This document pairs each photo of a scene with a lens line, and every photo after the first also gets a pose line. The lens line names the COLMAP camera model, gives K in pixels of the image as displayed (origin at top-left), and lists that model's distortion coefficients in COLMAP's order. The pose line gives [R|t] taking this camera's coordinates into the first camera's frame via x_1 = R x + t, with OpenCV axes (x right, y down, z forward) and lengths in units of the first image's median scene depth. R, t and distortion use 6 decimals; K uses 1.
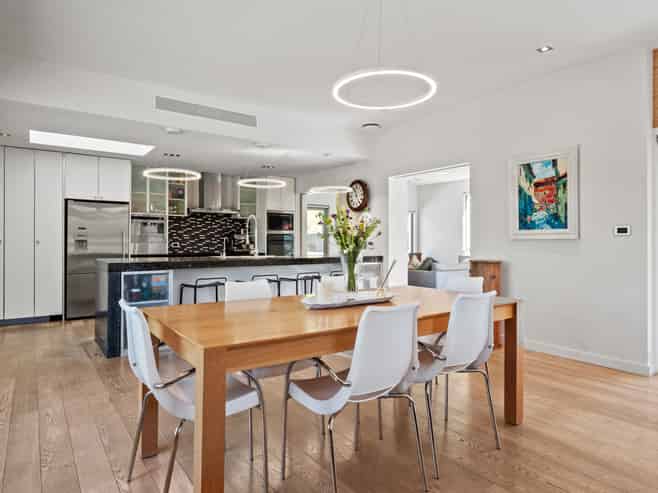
lens RADIAL K [[408.6, 0, 329.8], [0, 408.6, 241.5], [0, 0, 1]] dist [0.005399, -0.000033]
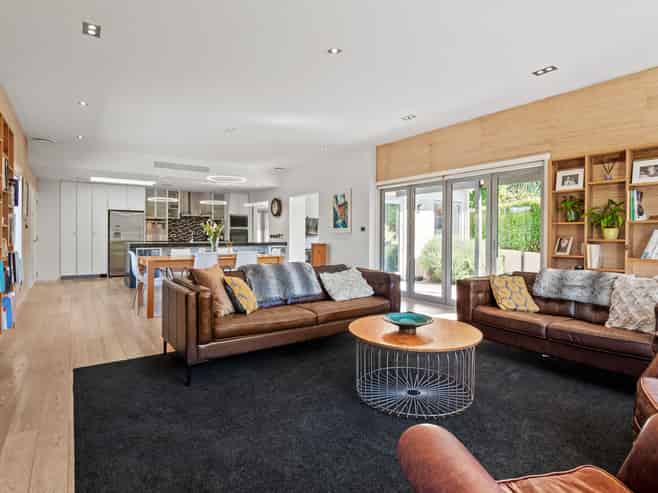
lens RADIAL K [[362.3, 0, 331.3], [0, 362.3, 235.9], [0, 0, 1]] dist [-0.003812, -0.000523]
pose [[0.999929, 0.002132, -0.011714, 0.373154], [-0.002075, 0.999986, 0.004872, 0.000463], [0.011724, -0.004847, 0.999920, -0.613709]]
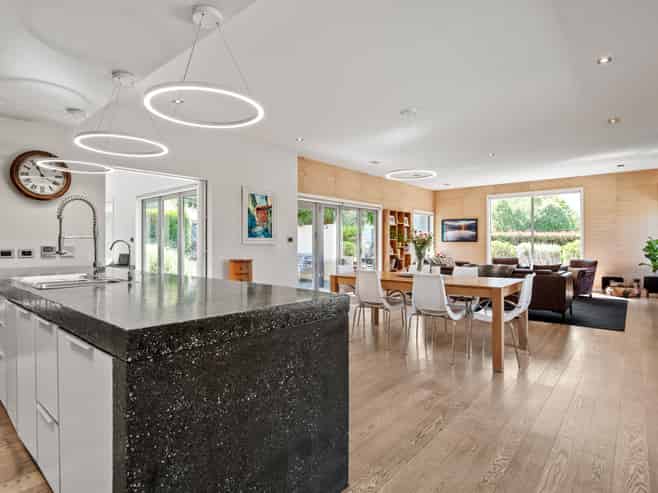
lens RADIAL K [[362.3, 0, 330.9], [0, 362.3, 244.7], [0, 0, 1]] dist [-0.003812, -0.000523]
pose [[-0.238004, -0.004106, 0.971256, -0.691666], [0.000378, 0.999991, 0.004320, -0.006753], [-0.971264, 0.001395, -0.238000, 0.806812]]
